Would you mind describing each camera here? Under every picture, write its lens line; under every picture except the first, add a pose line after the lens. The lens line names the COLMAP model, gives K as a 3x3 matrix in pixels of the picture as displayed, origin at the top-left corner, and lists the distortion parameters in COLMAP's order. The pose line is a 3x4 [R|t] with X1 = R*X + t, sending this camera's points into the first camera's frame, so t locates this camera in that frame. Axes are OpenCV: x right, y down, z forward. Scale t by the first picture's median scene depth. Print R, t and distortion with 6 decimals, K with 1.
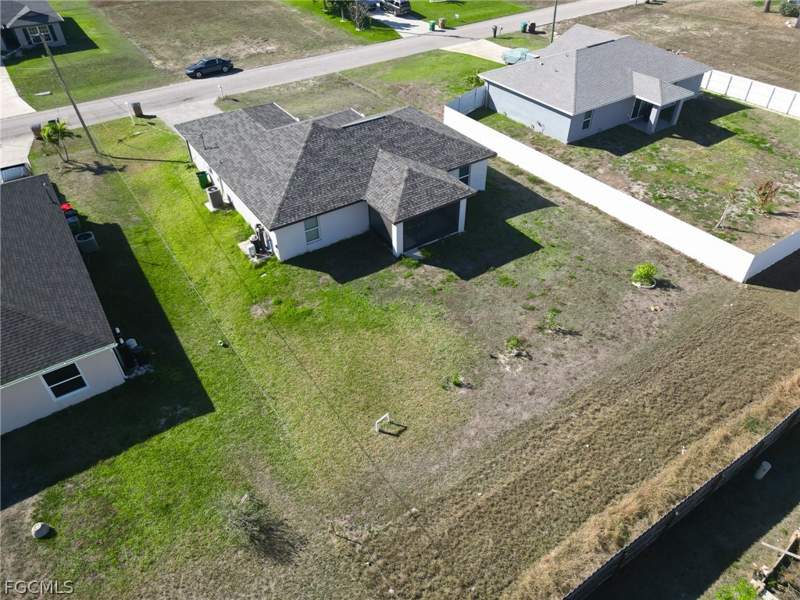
lens RADIAL K [[563.2, 0, 399.6], [0, 563.2, 299.1], [0, 0, 1]] dist [0.051025, -0.041606]
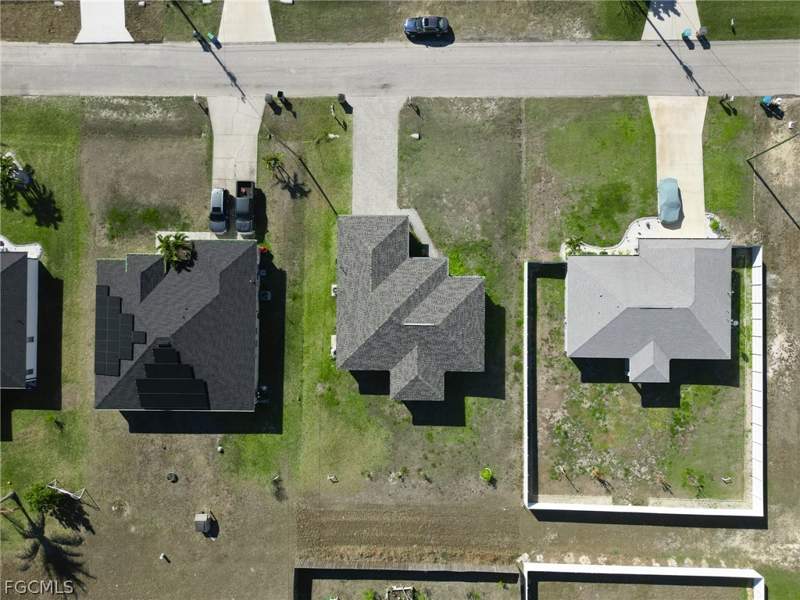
lens RADIAL K [[563.2, 0, 399.6], [0, 563.2, 299.1], [0, 0, 1]] dist [0.051025, -0.041606]
pose [[0.826509, 0.562838, -0.009805, -0.146958], [-0.353205, 0.532075, 0.769508, -1.689995], [0.438325, -0.632543, 0.638562, -0.027215]]
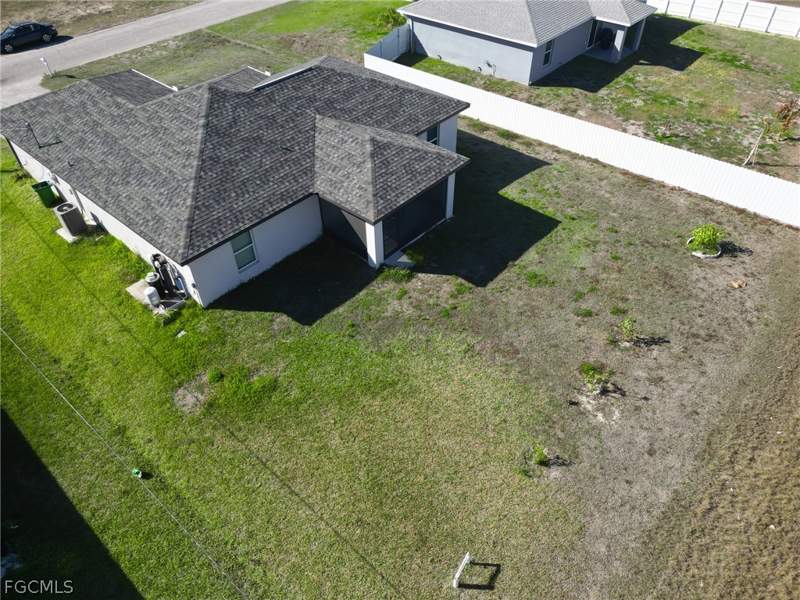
lens RADIAL K [[563.2, 0, 399.6], [0, 563.2, 299.1], [0, 0, 1]] dist [0.051025, -0.041606]
pose [[0.967076, -0.175496, 0.184298, -0.107255], [0.165918, 0.983909, 0.066288, -0.077188], [-0.192966, -0.033527, 0.980632, 0.308462]]
